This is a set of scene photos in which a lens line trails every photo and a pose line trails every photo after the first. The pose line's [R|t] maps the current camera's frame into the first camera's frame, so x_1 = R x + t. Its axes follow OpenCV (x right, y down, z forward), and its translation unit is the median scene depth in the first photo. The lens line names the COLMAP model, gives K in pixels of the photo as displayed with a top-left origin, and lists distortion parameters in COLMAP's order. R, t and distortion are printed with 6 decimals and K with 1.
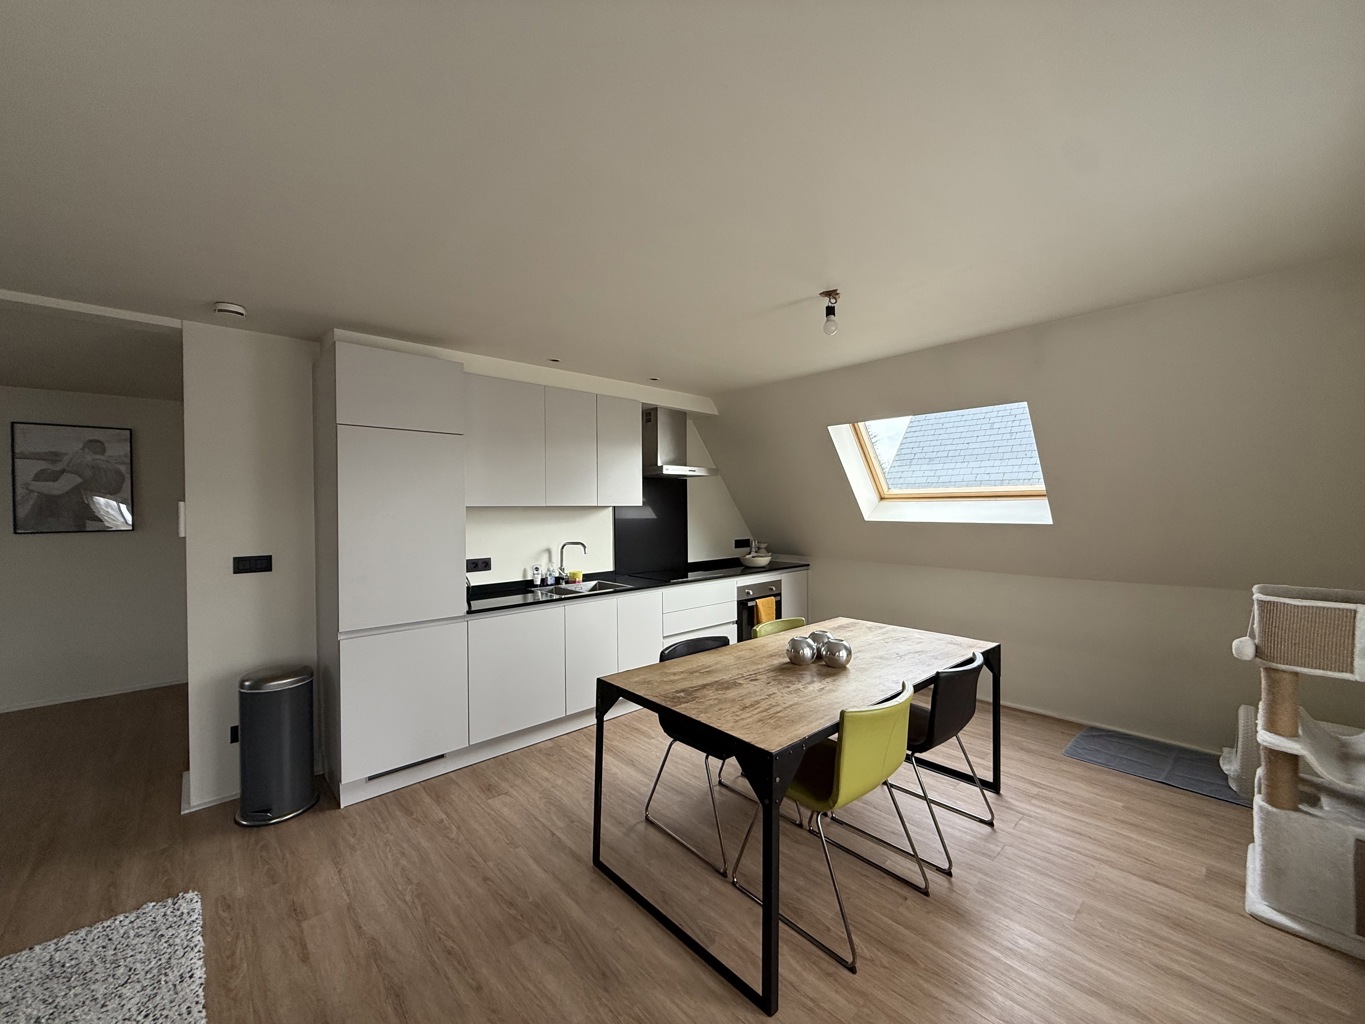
lens RADIAL K [[538.1, 0, 675.2], [0, 538.1, 511.5], [0, 0, 1]] dist [-0.000444, 0.000101]
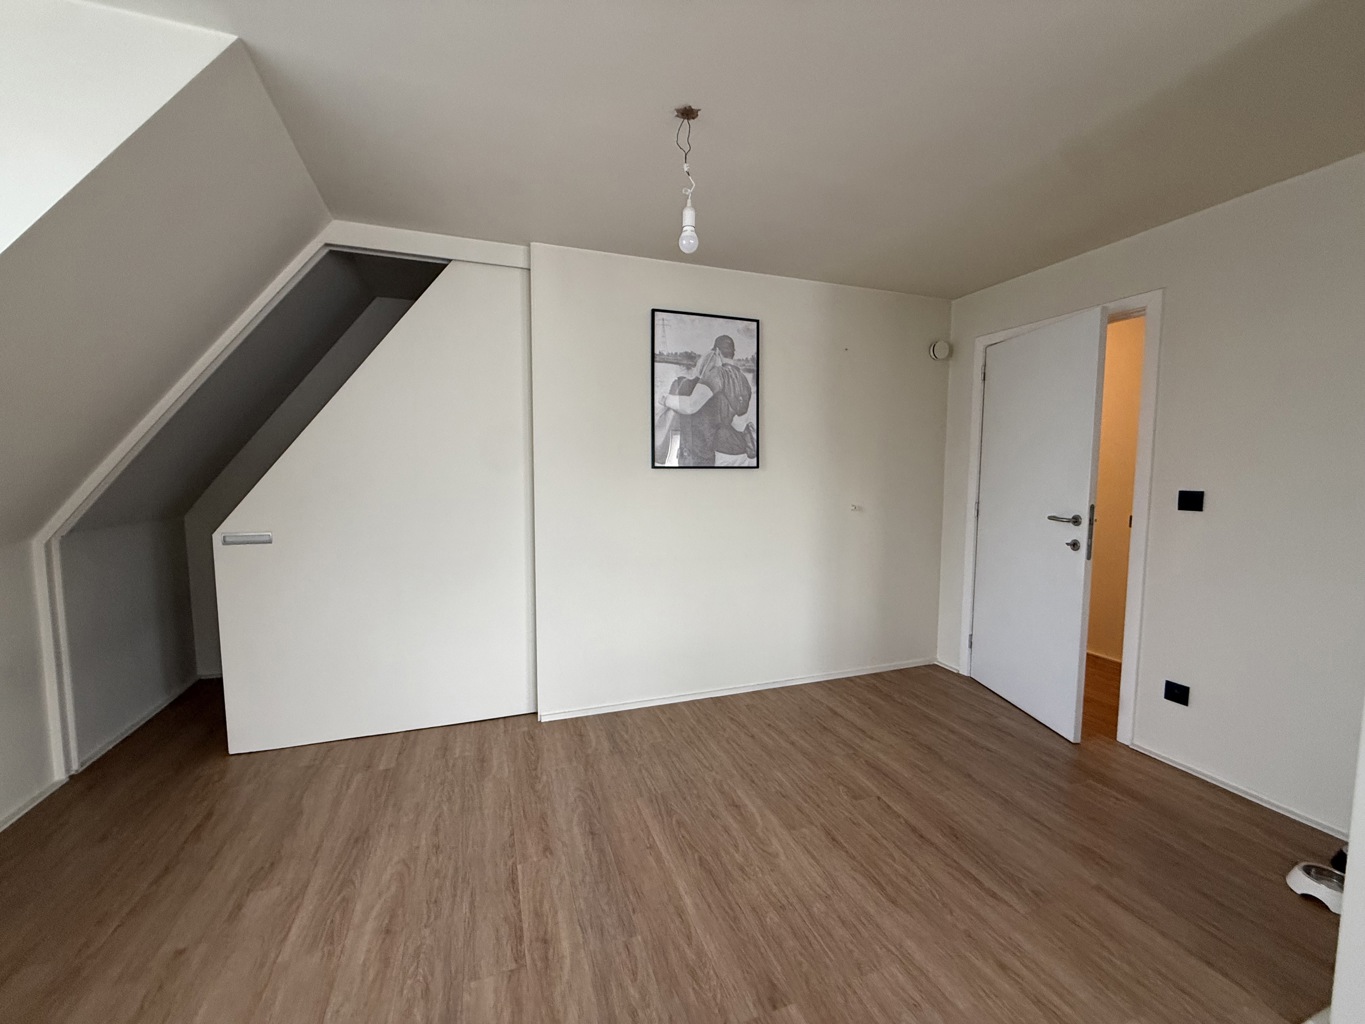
lens RADIAL K [[538.1, 0, 680.3], [0, 538.1, 507.2], [0, 0, 1]] dist [-0.000444, 0.000101]
pose [[0.929115, 0.047574, -0.366718, -1.362904], [-0.018951, 0.996513, 0.081260, 0.051558], [0.369305, -0.068550, 0.926776, 0.497380]]
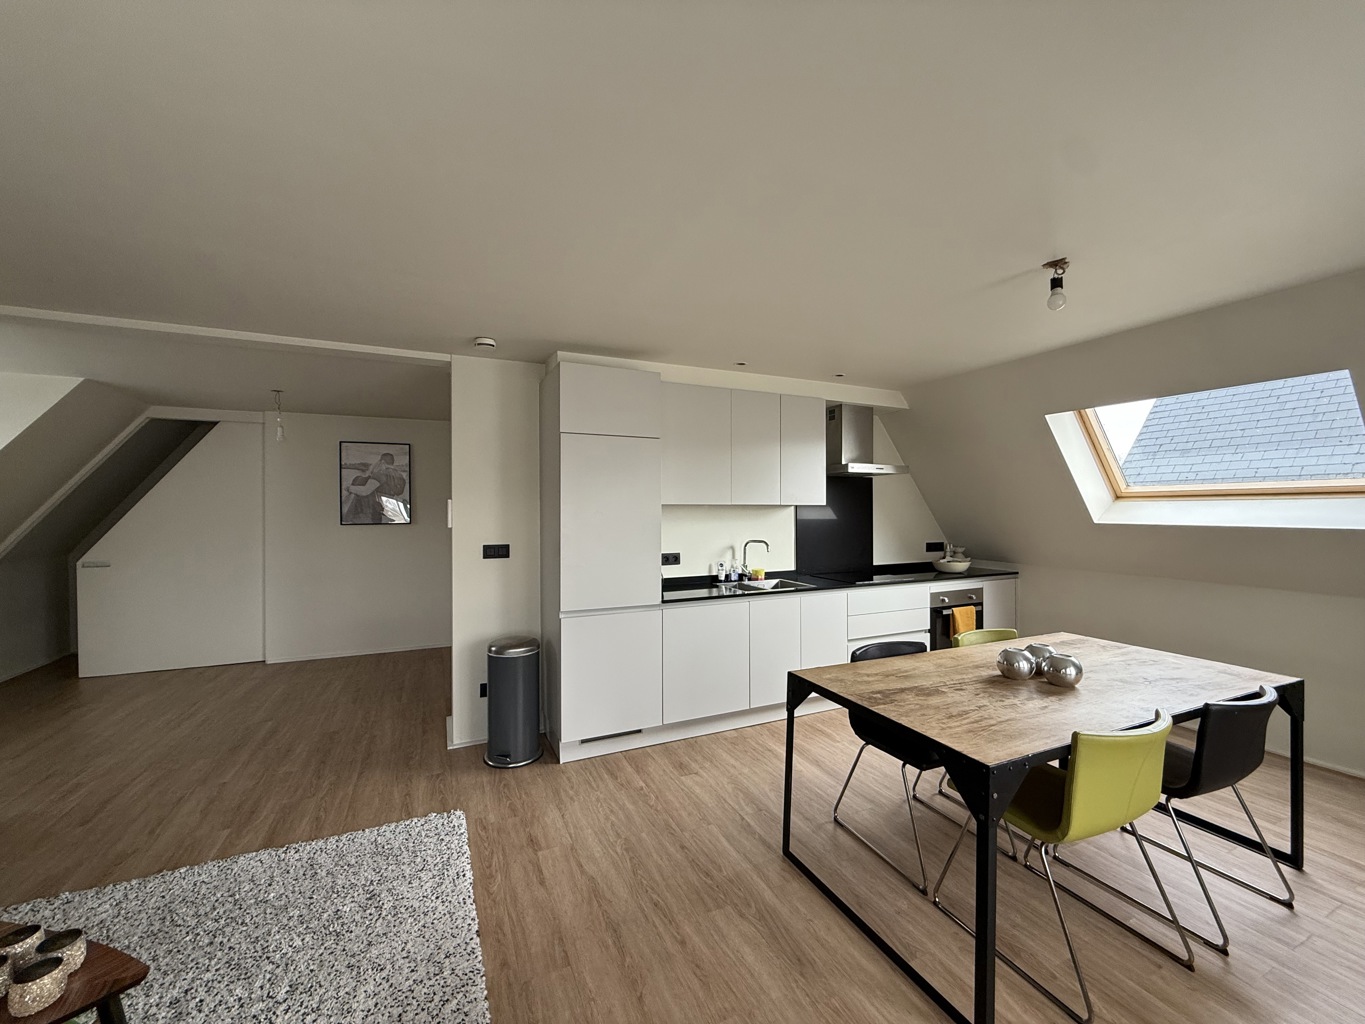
lens RADIAL K [[538.1, 0, 676.8], [0, 538.1, 511.5], [0, 0, 1]] dist [-0.000444, 0.000101]
pose [[0.952129, 0.005505, -0.305647, -0.031096], [-0.006812, 0.999972, -0.003209, 0.010137], [0.305620, 0.005138, 0.952140, -0.031125]]
